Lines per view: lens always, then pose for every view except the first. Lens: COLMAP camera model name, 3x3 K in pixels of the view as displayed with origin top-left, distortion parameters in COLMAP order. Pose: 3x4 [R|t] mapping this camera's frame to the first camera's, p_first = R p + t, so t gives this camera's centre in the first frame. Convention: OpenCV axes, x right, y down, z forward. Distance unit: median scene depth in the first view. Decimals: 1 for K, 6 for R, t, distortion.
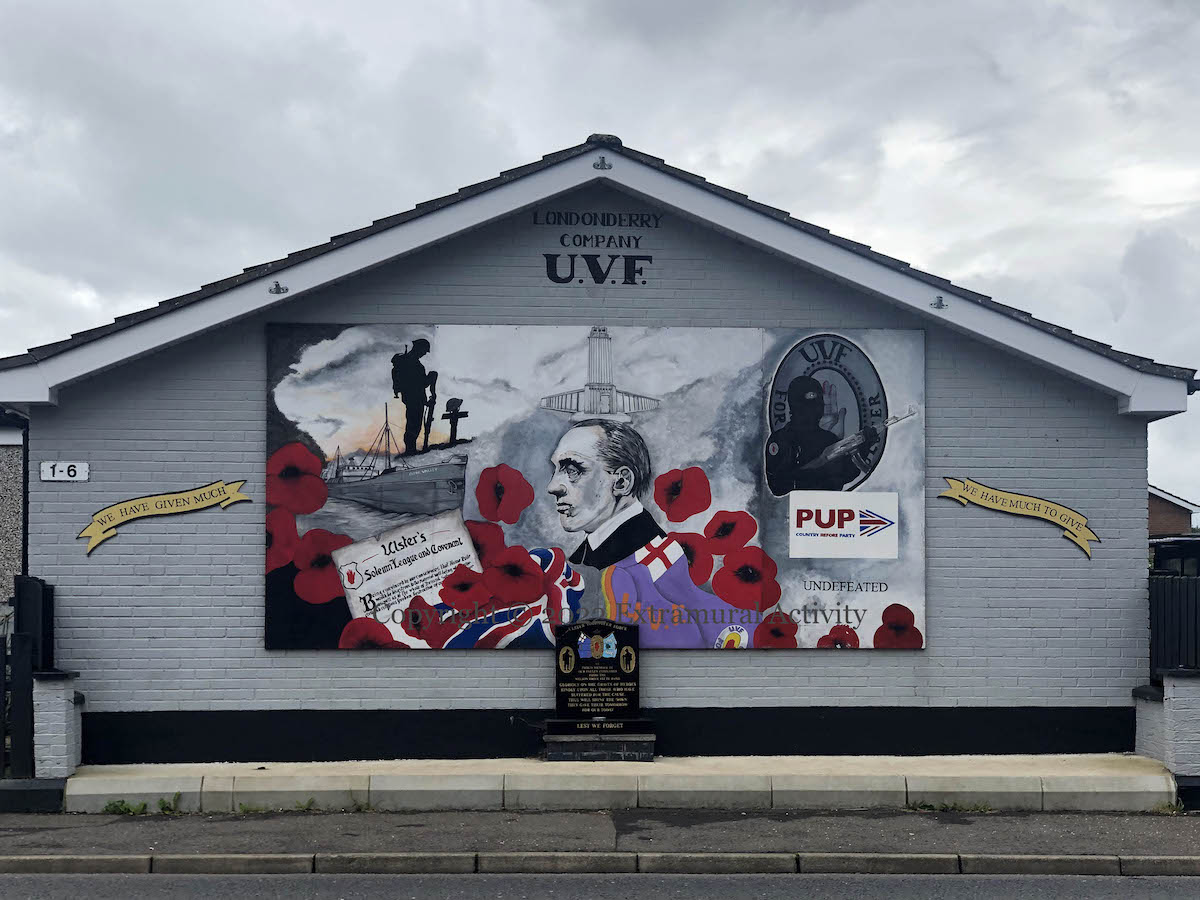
lens RADIAL K [[1818.9, 0, 600.0], [0, 1818.9, 450.0], [0, 0, 1]] dist [-0.006176, -0.004220]
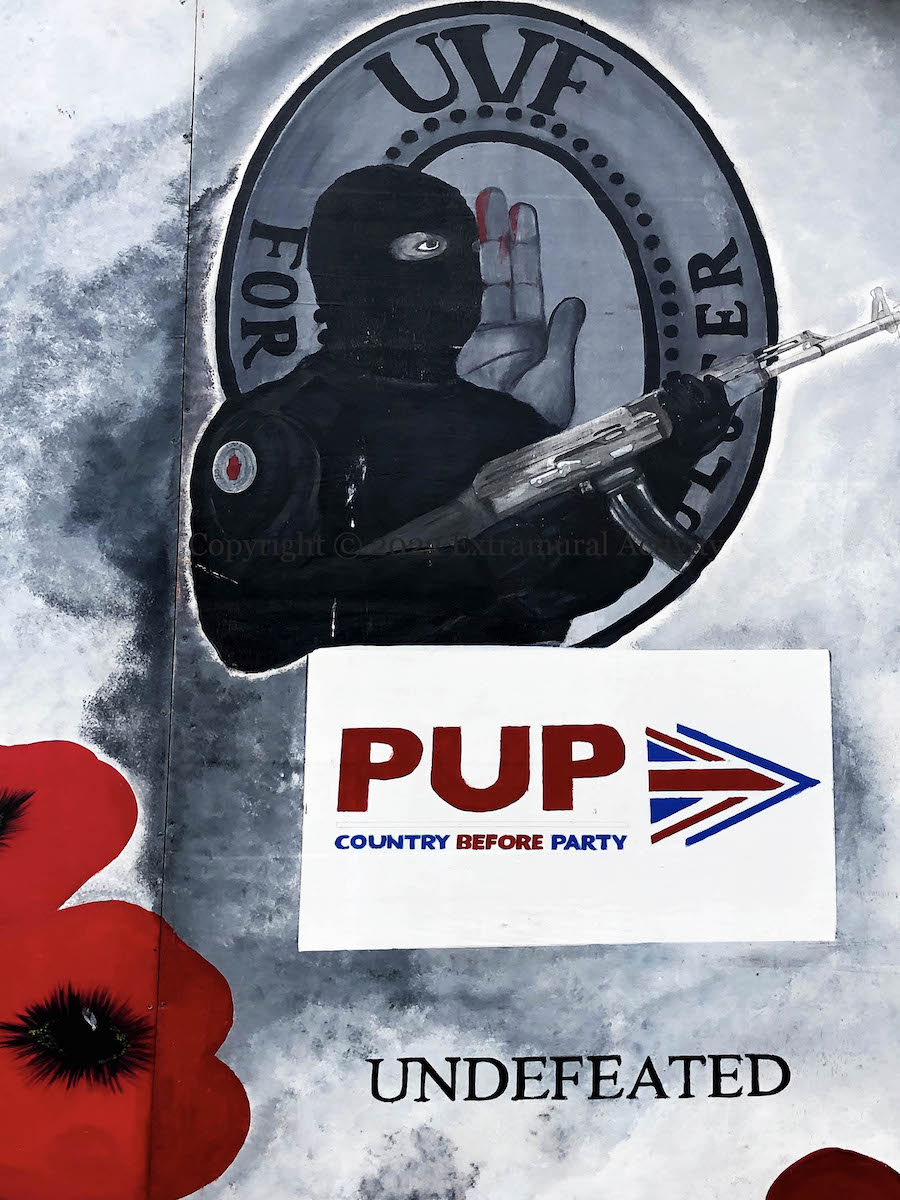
lens RADIAL K [[1502.5, 0, 450.0], [0, 1502.5, 600.0], [0, 0, 1]] dist [0.054111, -0.011512]
pose [[0.840073, 0.090162, 0.534928, 0.018169], [-0.004708, 0.987266, -0.159010, 0.045685], [-0.542453, 0.131061, 0.829800, 0.823297]]
